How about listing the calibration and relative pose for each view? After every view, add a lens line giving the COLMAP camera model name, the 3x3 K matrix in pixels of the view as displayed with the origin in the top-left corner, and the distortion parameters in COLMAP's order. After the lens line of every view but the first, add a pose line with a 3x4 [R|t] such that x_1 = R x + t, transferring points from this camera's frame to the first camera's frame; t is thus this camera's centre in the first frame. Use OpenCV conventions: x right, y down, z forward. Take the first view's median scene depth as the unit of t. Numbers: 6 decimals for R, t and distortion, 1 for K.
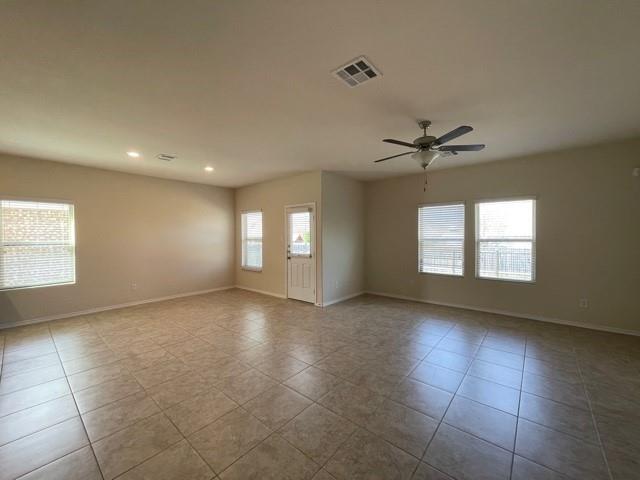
lens RADIAL K [[258.0, 0, 320.6], [0, 258.0, 236.7], [0, 0, 1]] dist [0.001915, -0.001745]
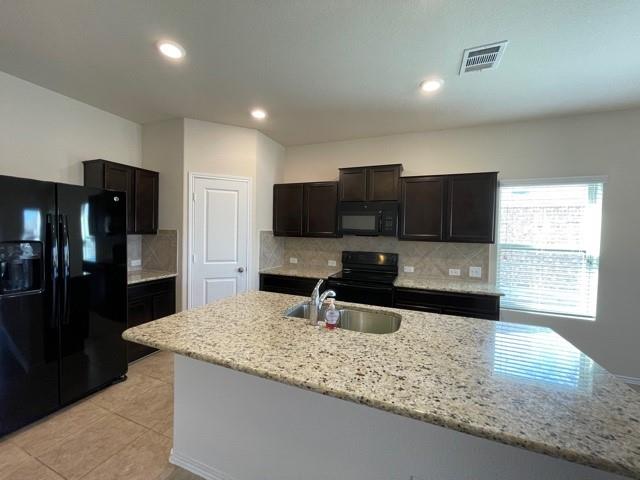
lens RADIAL K [[258.0, 0, 320.2], [0, 258.0, 237.6], [0, 0, 1]] dist [0.001915, -0.001745]
pose [[0.310037, 0.041586, -0.949815, -0.878218], [-0.030226, 0.998969, 0.033872, -0.007384], [0.950244, 0.018208, 0.310974, 0.327026]]
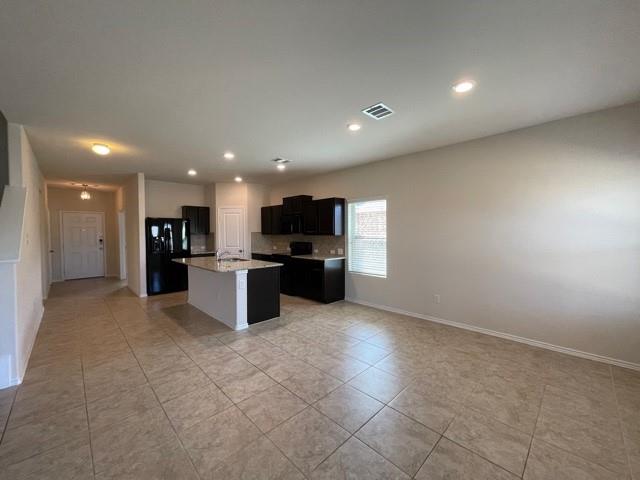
lens RADIAL K [[258.0, 0, 323.9], [0, 258.0, 239.9], [0, 0, 1]] dist [0.001915, -0.001745]
pose [[-0.086920, 0.043437, -0.995268, 0.106613], [0.001412, 0.999053, 0.043479, -0.017829], [0.996214, 0.002374, -0.086899, 1.205004]]
